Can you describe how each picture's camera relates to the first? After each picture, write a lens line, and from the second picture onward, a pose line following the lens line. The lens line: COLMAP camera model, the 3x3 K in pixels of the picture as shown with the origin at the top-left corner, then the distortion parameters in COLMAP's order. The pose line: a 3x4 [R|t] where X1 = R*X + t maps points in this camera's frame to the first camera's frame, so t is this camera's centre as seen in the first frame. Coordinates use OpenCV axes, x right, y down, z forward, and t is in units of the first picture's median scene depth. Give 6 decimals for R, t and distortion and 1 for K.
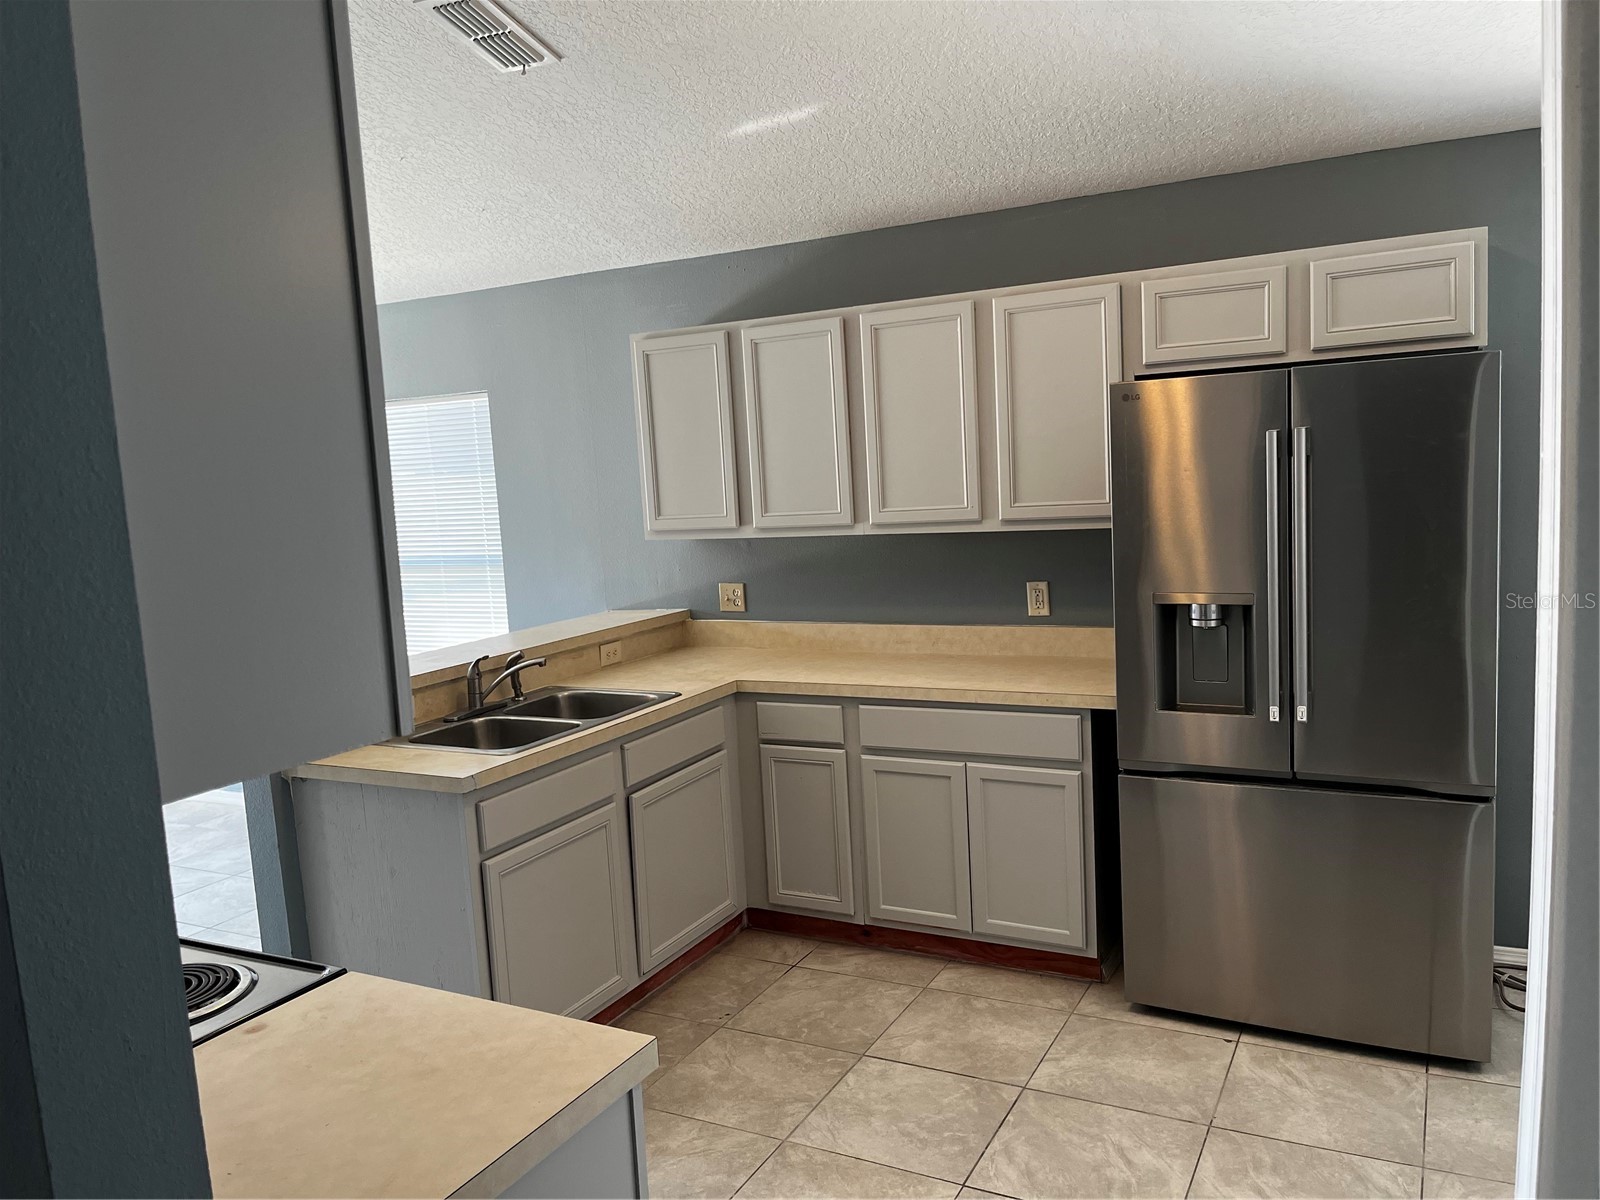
lens RADIAL K [[1206.6, 0, 800.0], [0, 1206.6, 600.0], [0, 0, 1]] dist [0.062608, -0.084703]
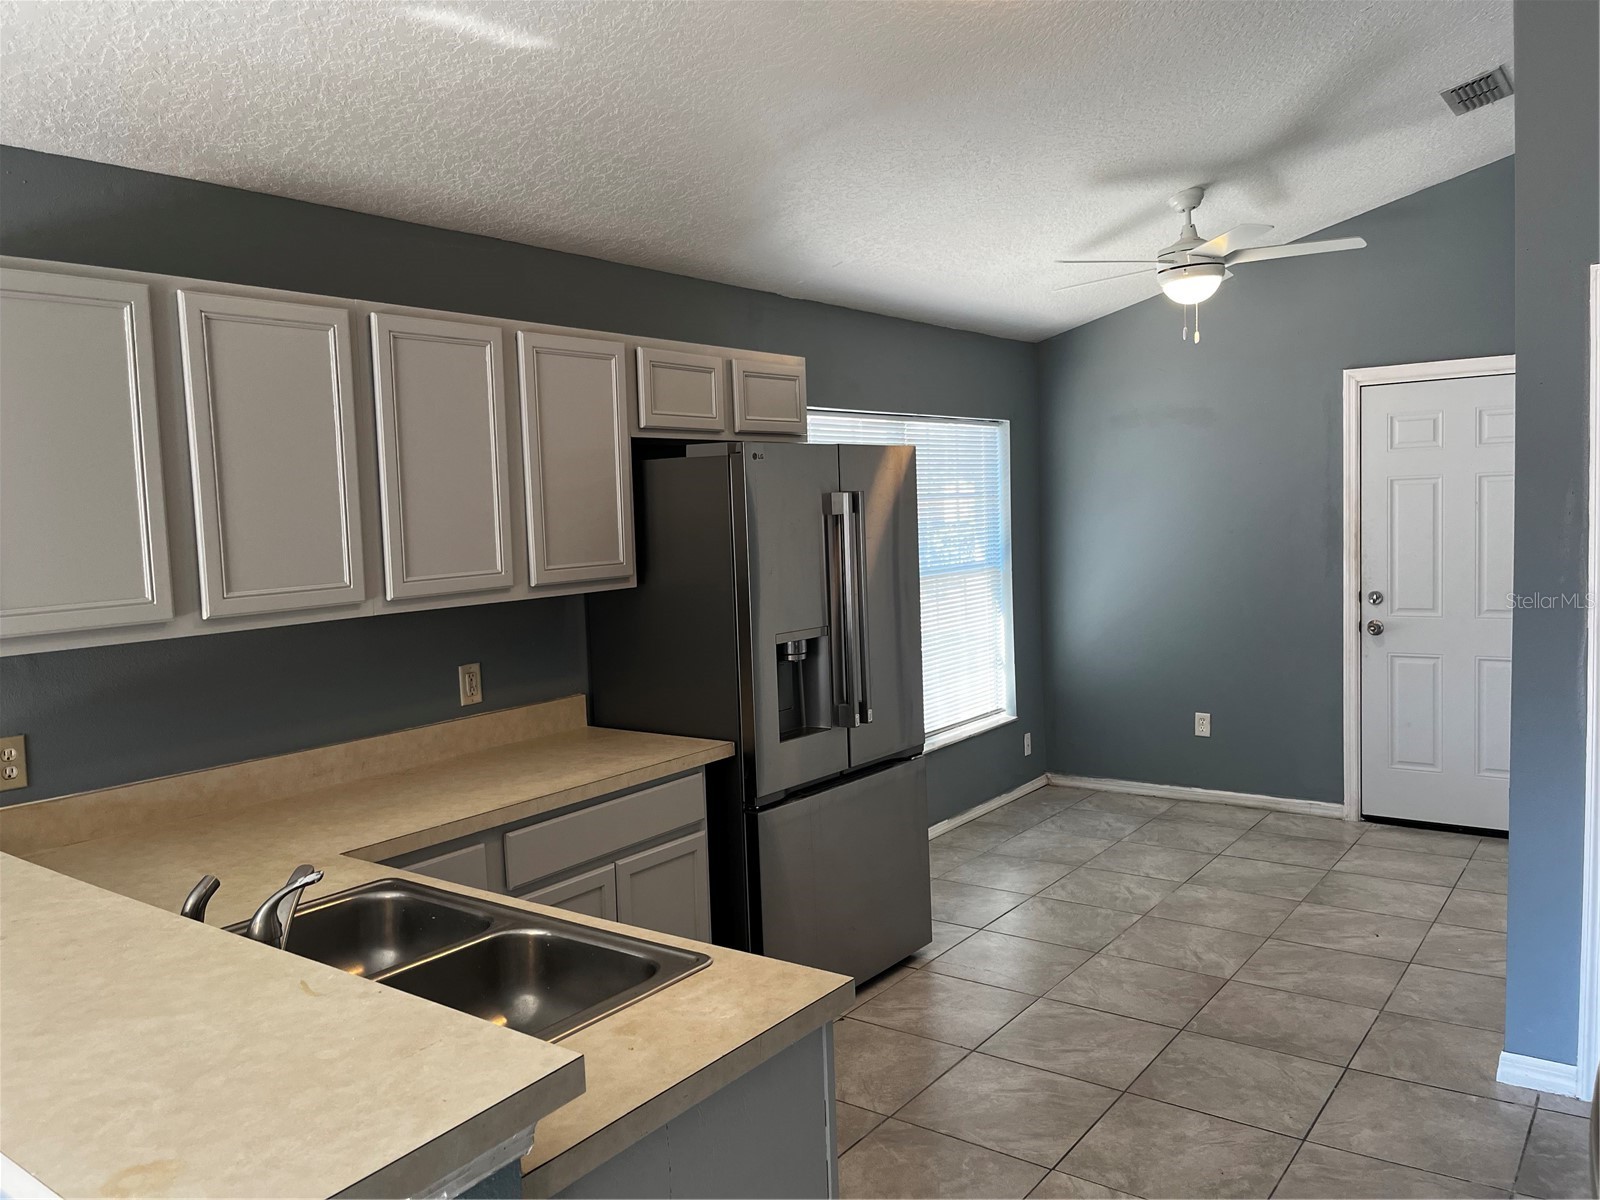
lens RADIAL K [[1206.6, 0, 800.0], [0, 1206.6, 600.0], [0, 0, 1]] dist [0.062608, -0.084703]
pose [[0.156868, -0.026564, 0.987262, -0.680380], [0.141207, 0.989971, 0.004200, -0.034145], [-0.977473, 0.138749, 0.159046, 0.706433]]
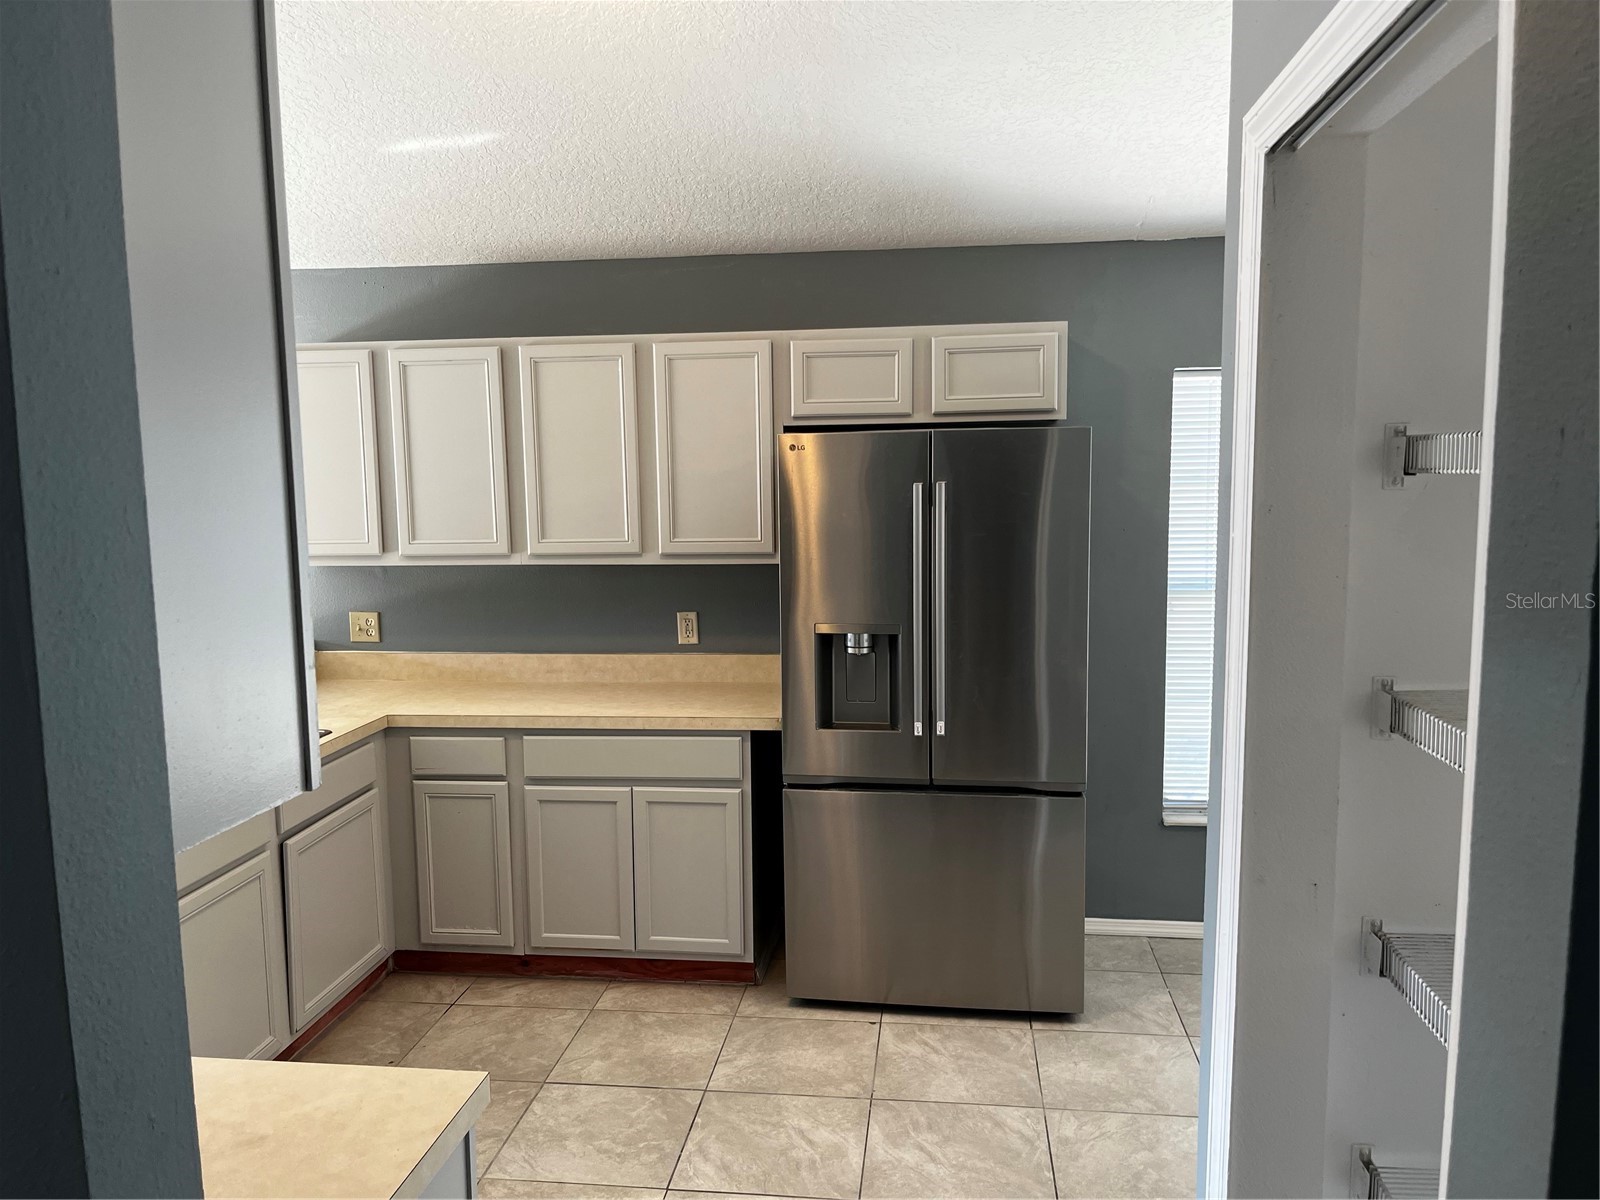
lens RADIAL K [[1206.5, 0, 802.9], [0, 1206.5, 606.7], [0, 0, 1]] dist [0.034210, -0.006226]
pose [[0.933288, 0.002143, 0.359122, -0.098124], [0.002232, 0.999928, -0.011767, -0.007868], [-0.359122, 0.011783, 0.933216, -0.021289]]
